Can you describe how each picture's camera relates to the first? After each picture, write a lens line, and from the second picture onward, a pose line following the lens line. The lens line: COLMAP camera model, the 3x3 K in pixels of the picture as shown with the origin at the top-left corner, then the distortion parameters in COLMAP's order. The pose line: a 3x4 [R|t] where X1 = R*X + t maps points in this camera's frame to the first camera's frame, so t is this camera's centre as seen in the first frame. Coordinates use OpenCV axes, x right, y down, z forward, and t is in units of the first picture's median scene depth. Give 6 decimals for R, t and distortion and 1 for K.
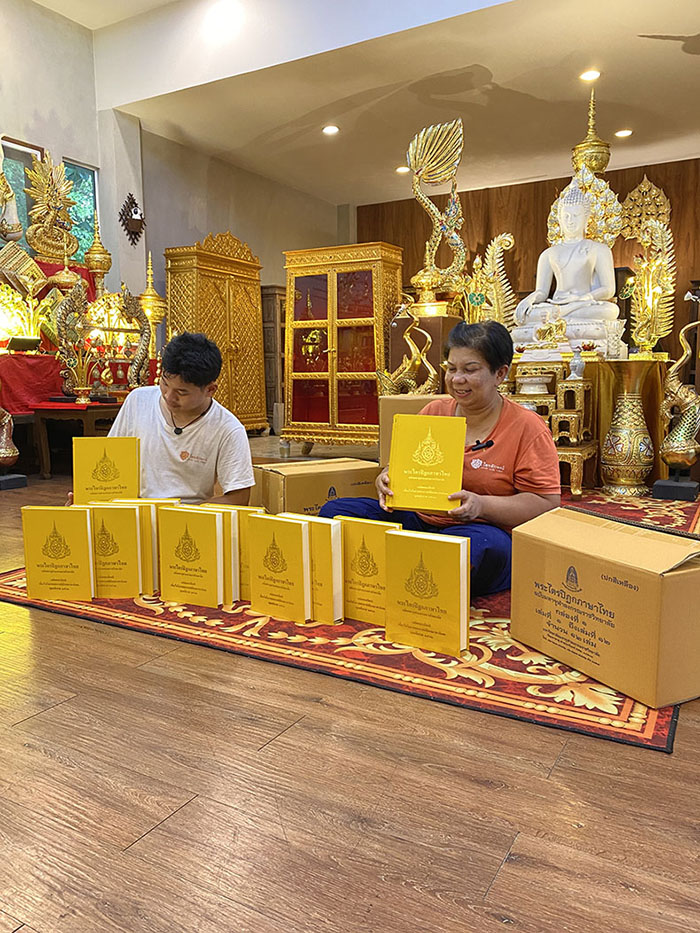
lens RADIAL K [[716.3, 0, 350.0], [0, 716.3, 466.5], [0, 0, 1]] dist [0.083403, -0.167049]
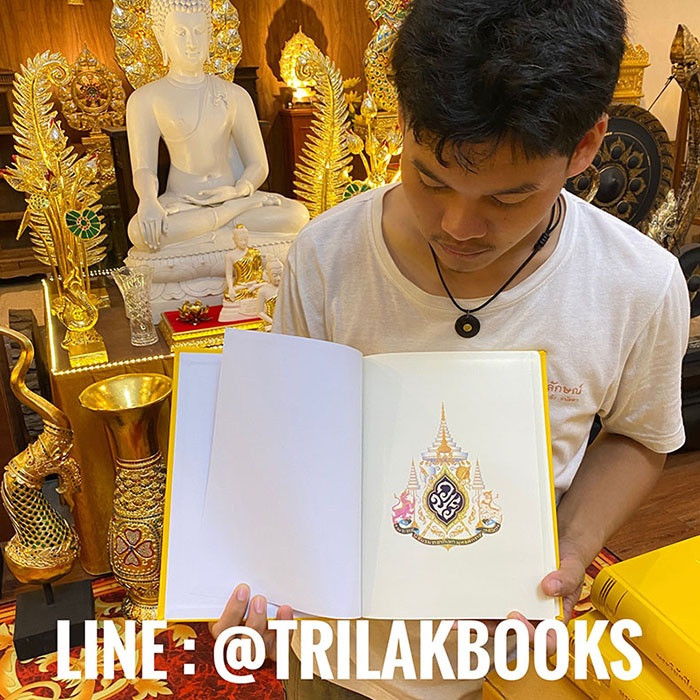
lens RADIAL K [[715.2, 0, 353.9], [0, 715.2, 365.0], [0, 0, 1]] dist [0.017186, -0.025700]
pose [[0.619679, -0.300326, 0.725122, -0.076925], [0.124287, 0.949785, 0.287162, -0.251360], [-0.774952, -0.087825, 0.625888, 0.556114]]
